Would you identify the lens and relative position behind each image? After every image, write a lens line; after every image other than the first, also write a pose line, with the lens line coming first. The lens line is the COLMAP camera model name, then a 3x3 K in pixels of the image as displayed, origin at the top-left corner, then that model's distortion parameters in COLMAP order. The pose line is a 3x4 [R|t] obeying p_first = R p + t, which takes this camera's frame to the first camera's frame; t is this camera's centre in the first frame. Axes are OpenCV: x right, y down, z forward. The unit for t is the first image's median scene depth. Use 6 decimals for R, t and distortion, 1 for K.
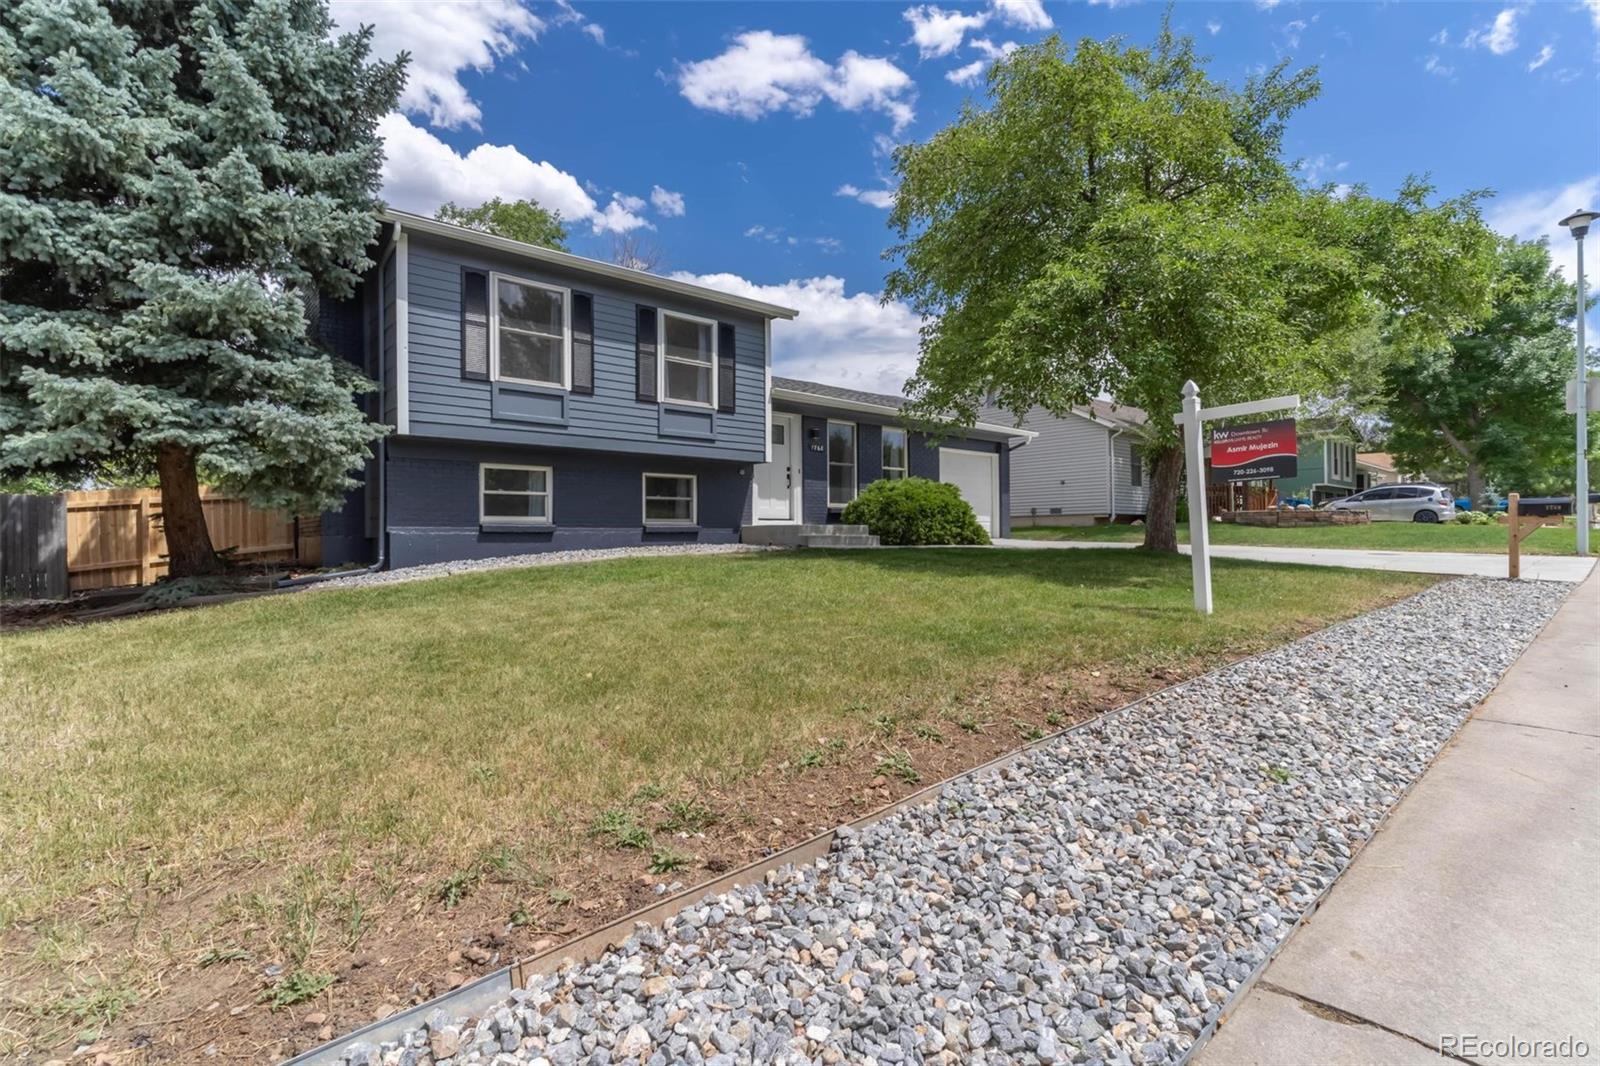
lens RADIAL K [[771.9, 0, 800.0], [0, 771.9, 533.0], [0, 0, 1]] dist [0.000476, 0.000093]
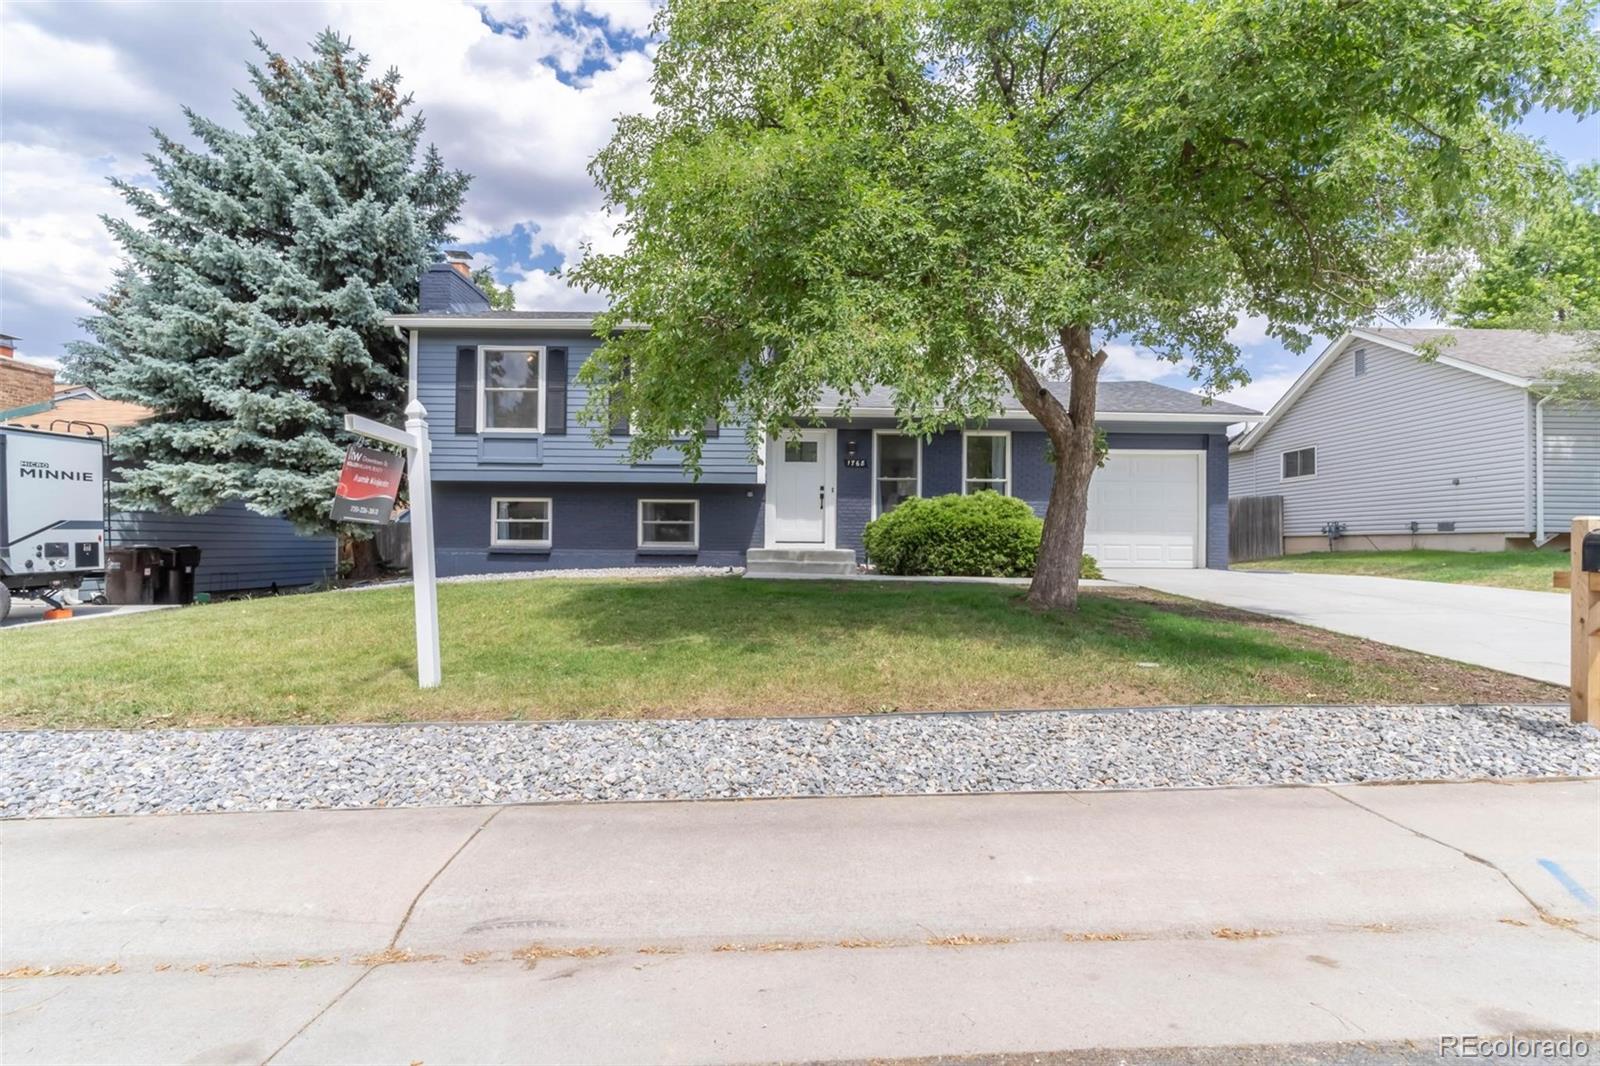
lens RADIAL K [[771.9, 0, 800.0], [0, 771.9, 533.0], [0, 0, 1]] dist [0.000476, 0.000093]
pose [[0.748052, 0.005033, -0.663621, 0.683354], [-0.011084, 0.999927, -0.004910, -0.027970], [0.663548, 0.011029, 0.748053, 0.338980]]
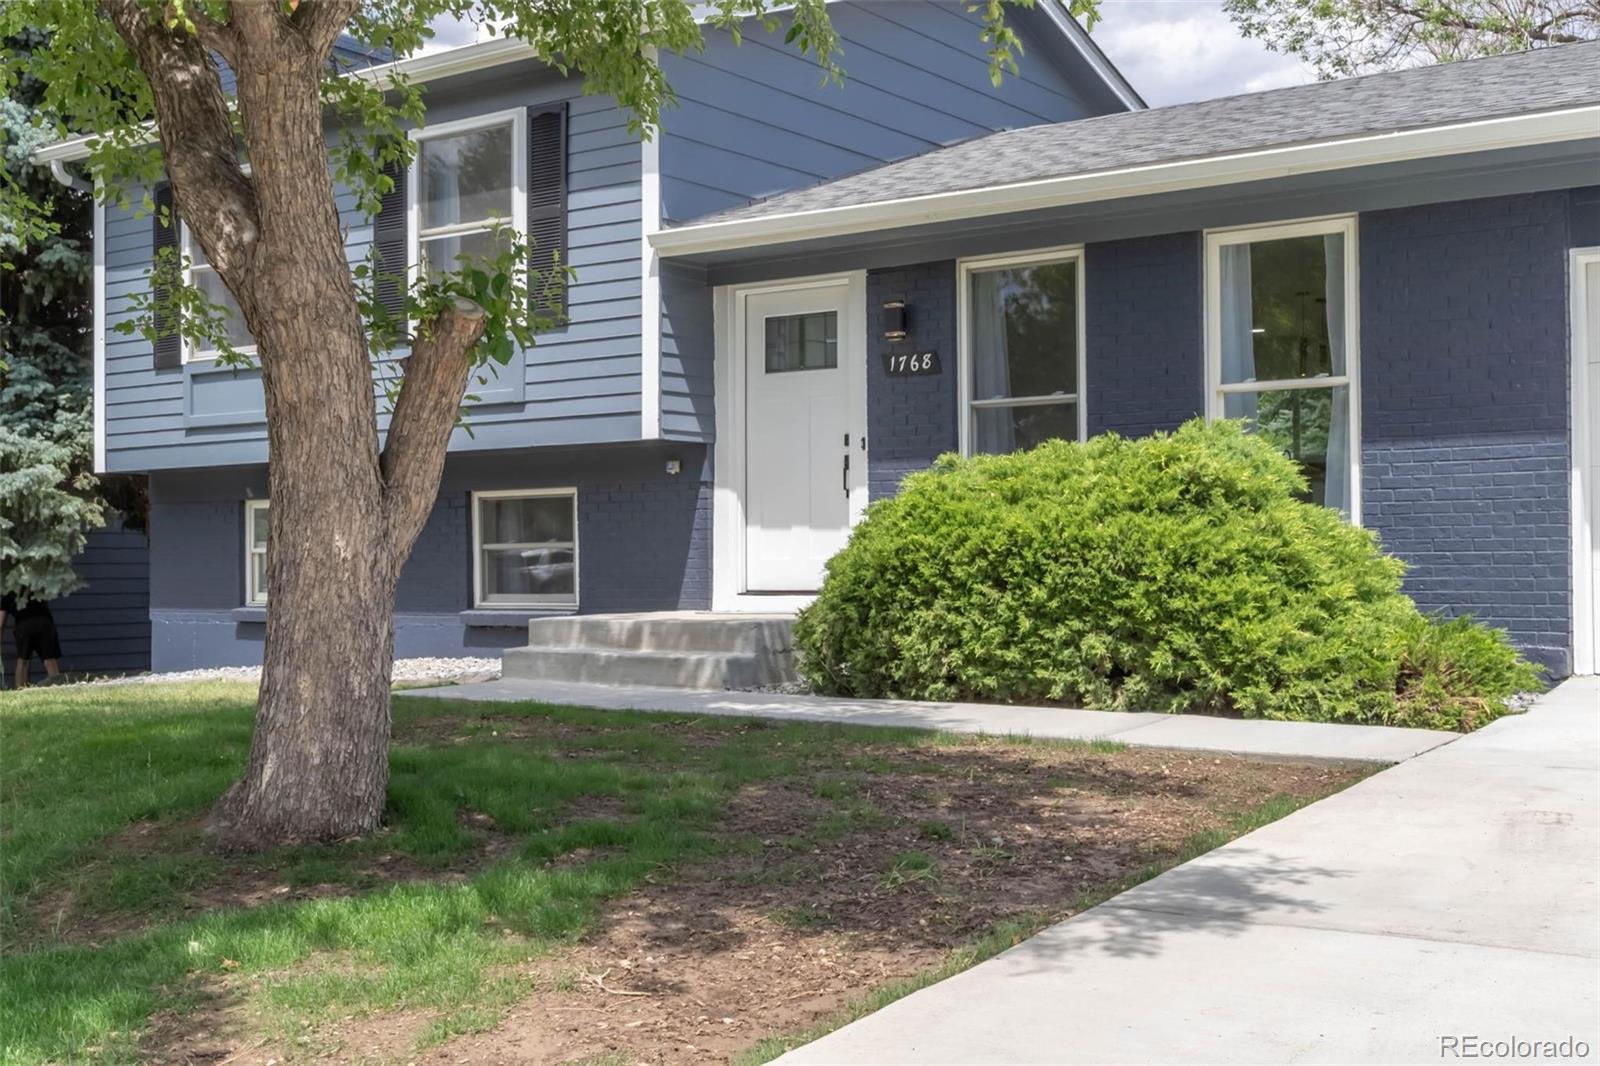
lens RADIAL K [[1883.3, 0, 791.1], [0, 1883.3, 532.5], [0, 0, 1]] dist [-0.005626, -0.008371]
pose [[0.216373, -0.013300, -0.976220, 0.900217], [0.011445, 0.999873, -0.011086, -0.040355], [0.976244, -0.008774, 0.216498, 0.941365]]
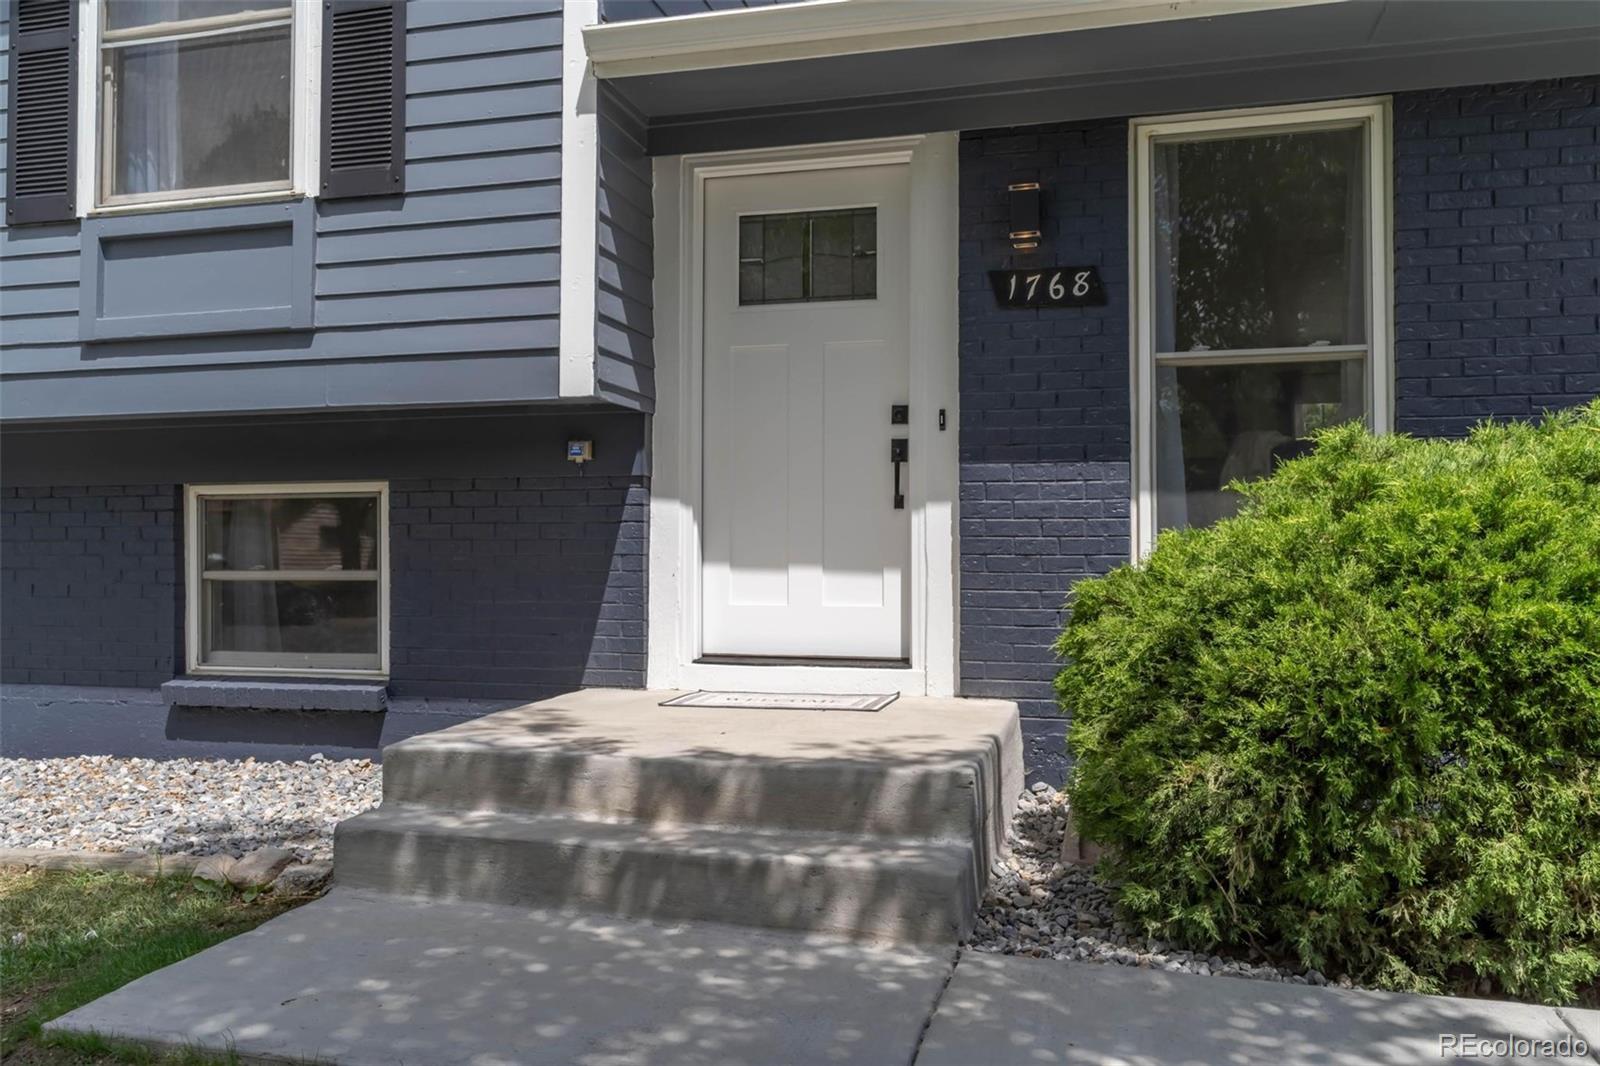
lens RADIAL K [[1264.4, 0, 793.8], [0, 1264.4, 527.9], [0, 0, 1]] dist [0.000094, -0.000733]
pose [[0.546659, -0.011252, -0.837280, 0.293158], [0.001472, 0.999921, -0.012477, -0.056970], [0.837354, 0.005588, 0.546632, 0.932631]]
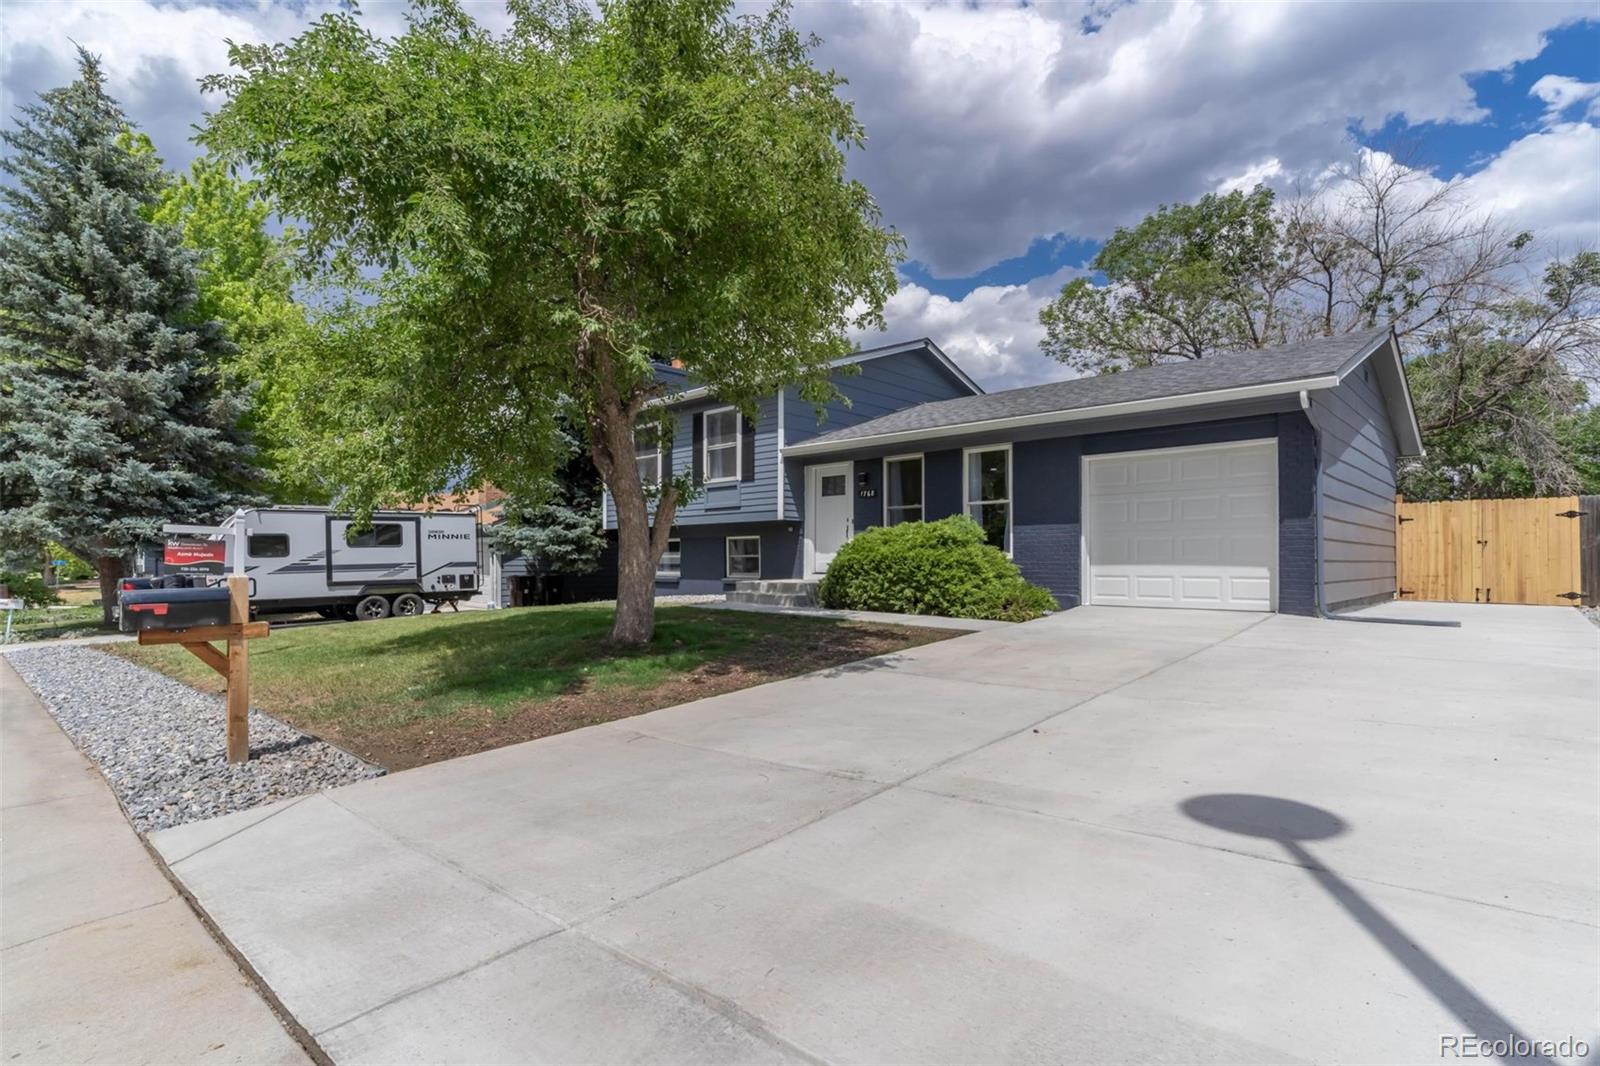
lens RADIAL K [[771.9, 0, 800.0], [0, 771.9, 533.0], [0, 0, 1]] dist [0.000476, 0.000093]
pose [[0.082052, -0.030291, -0.996168, 1.080326], [0.005663, 0.999536, -0.029927, -0.045673], [0.996612, -0.003186, 0.082185, 1.014190]]
